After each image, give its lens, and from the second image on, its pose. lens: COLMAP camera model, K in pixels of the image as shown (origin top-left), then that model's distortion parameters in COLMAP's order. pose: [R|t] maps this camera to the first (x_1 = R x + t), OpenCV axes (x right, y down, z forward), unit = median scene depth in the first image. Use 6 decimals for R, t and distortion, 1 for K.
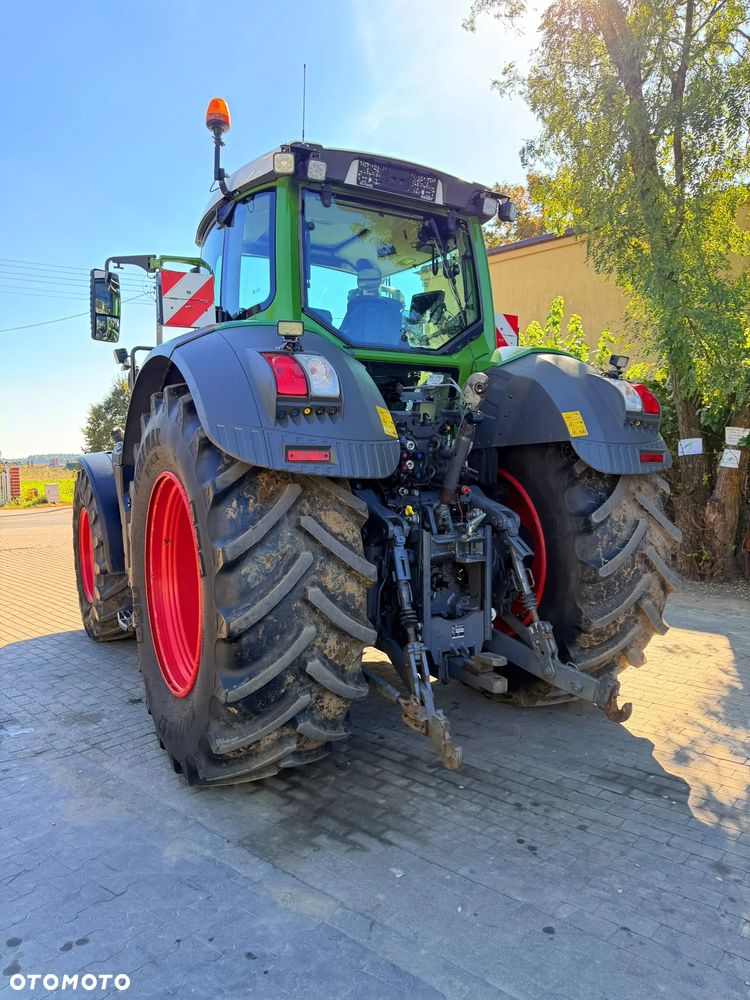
lens RADIAL K [[708.5, 0, 387.4], [0, 708.5, 503.2], [0, 0, 1]] dist [0.032401, -0.036244]
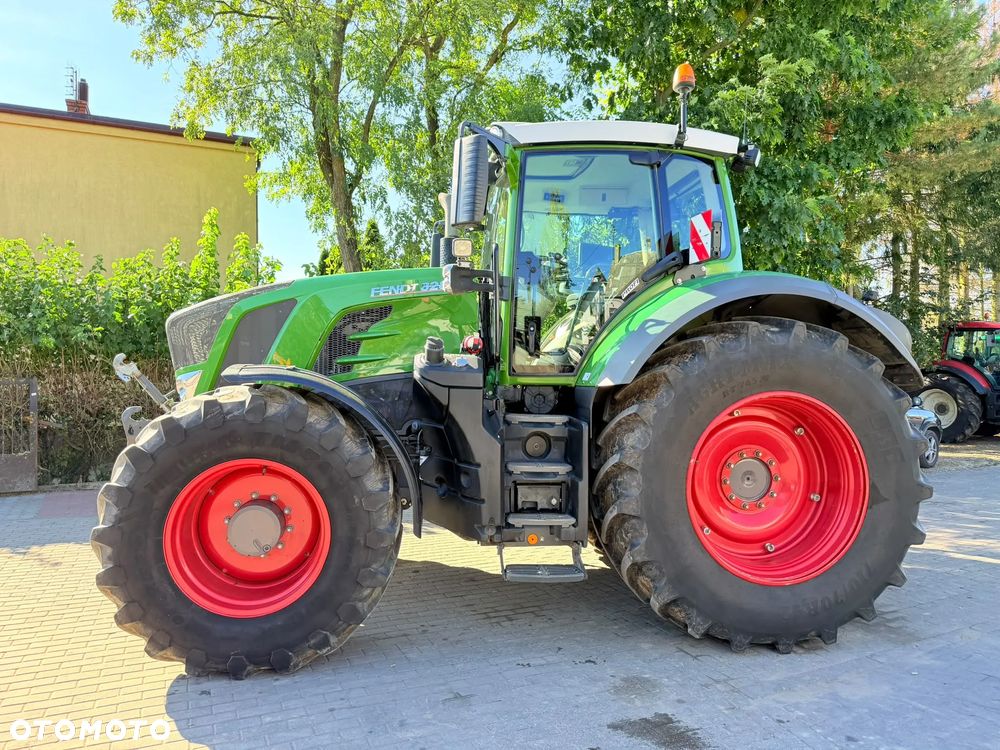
lens RADIAL K [[708.5, 0, 499.6], [0, 708.5, 365.8], [0, 0, 1]] dist [0.032401, -0.036244]
pose [[0.363862, 0.020754, 0.931222, -1.487663], [0.050351, 0.997852, -0.041913, -0.057695], [-0.930091, 0.062139, 0.362035, 0.952462]]
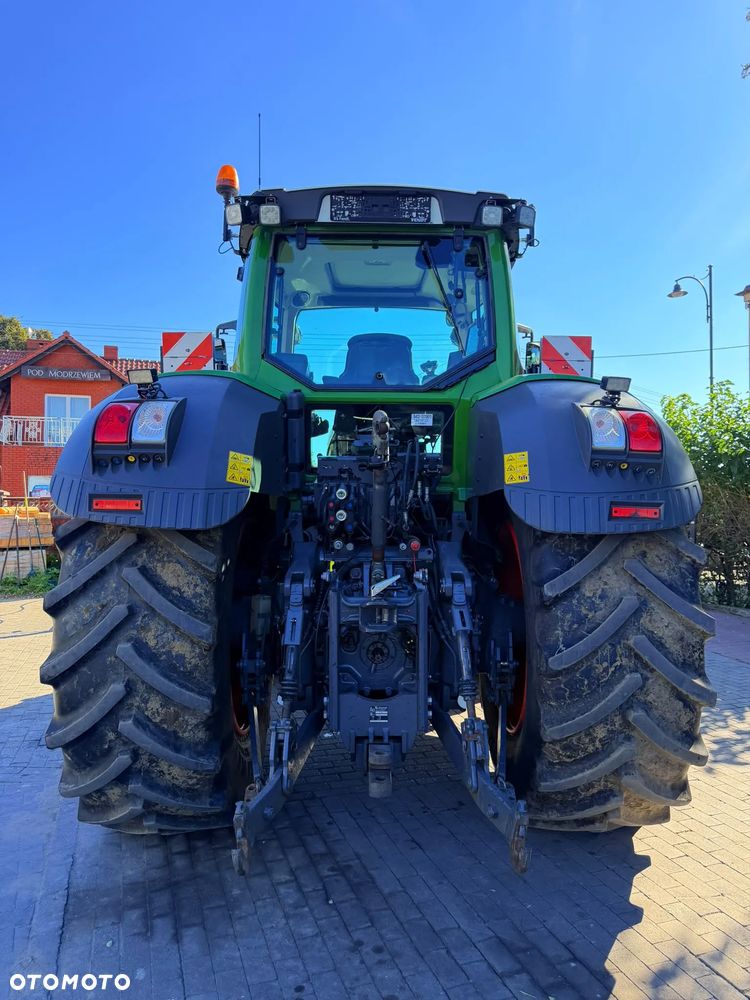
lens RADIAL K [[708.5, 0, 382.0], [0, 708.5, 509.1], [0, 0, 1]] dist [0.032401, -0.036244]
pose [[0.869706, 0.011685, -0.493431, 0.514599], [-0.041412, 0.997922, -0.049359, -0.021387], [0.491829, 0.063362, 0.868383, 0.247704]]
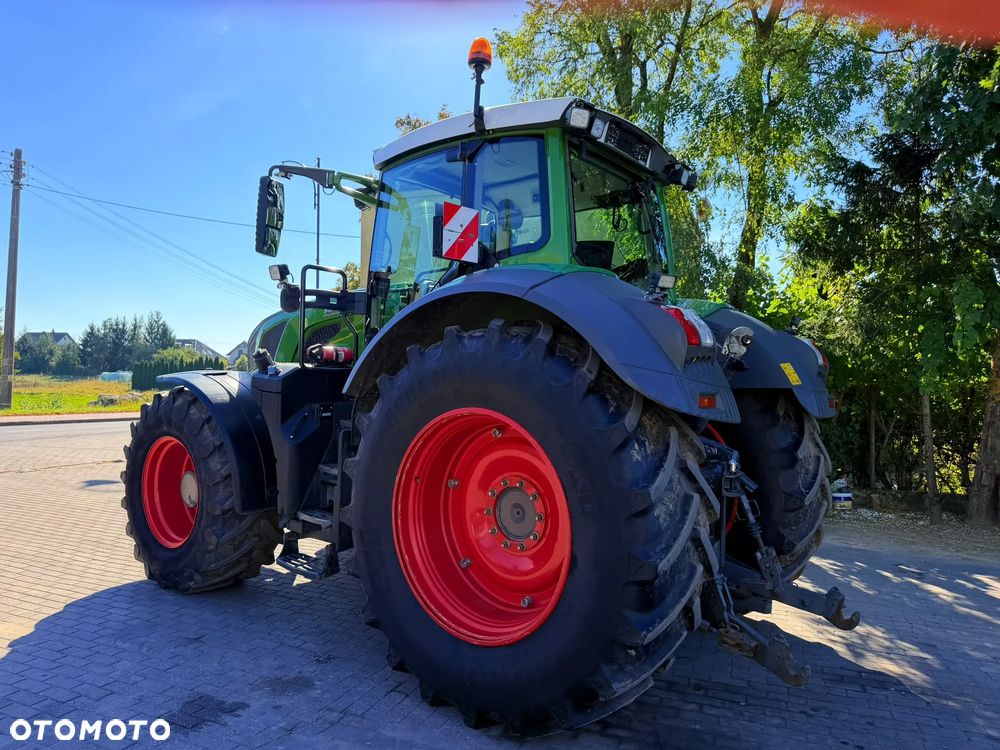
lens RADIAL K [[708.5, 0, 509.0], [0, 708.5, 374.3], [0, 0, 1]] dist [0.032401, -0.036244]
pose [[0.931233, 0.037702, 0.362468, -0.585277], [-0.012787, 0.997402, -0.070893, -0.021744], [-0.364199, 0.061383, 0.929296, 0.078396]]
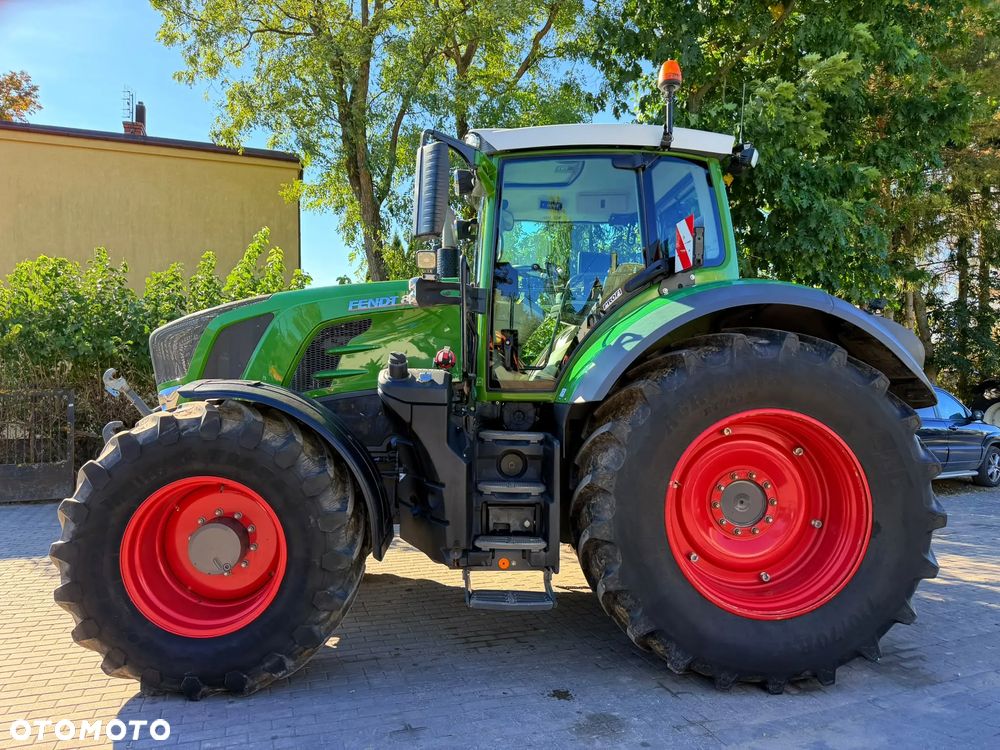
lens RADIAL K [[708.5, 0, 494.2], [0, 708.5, 368.1], [0, 0, 1]] dist [0.032401, -0.036244]
pose [[0.446173, 0.029306, 0.894467, -1.391286], [0.046885, 0.997326, -0.056062, -0.062186], [-0.893718, 0.066951, 0.443606, 0.845628]]
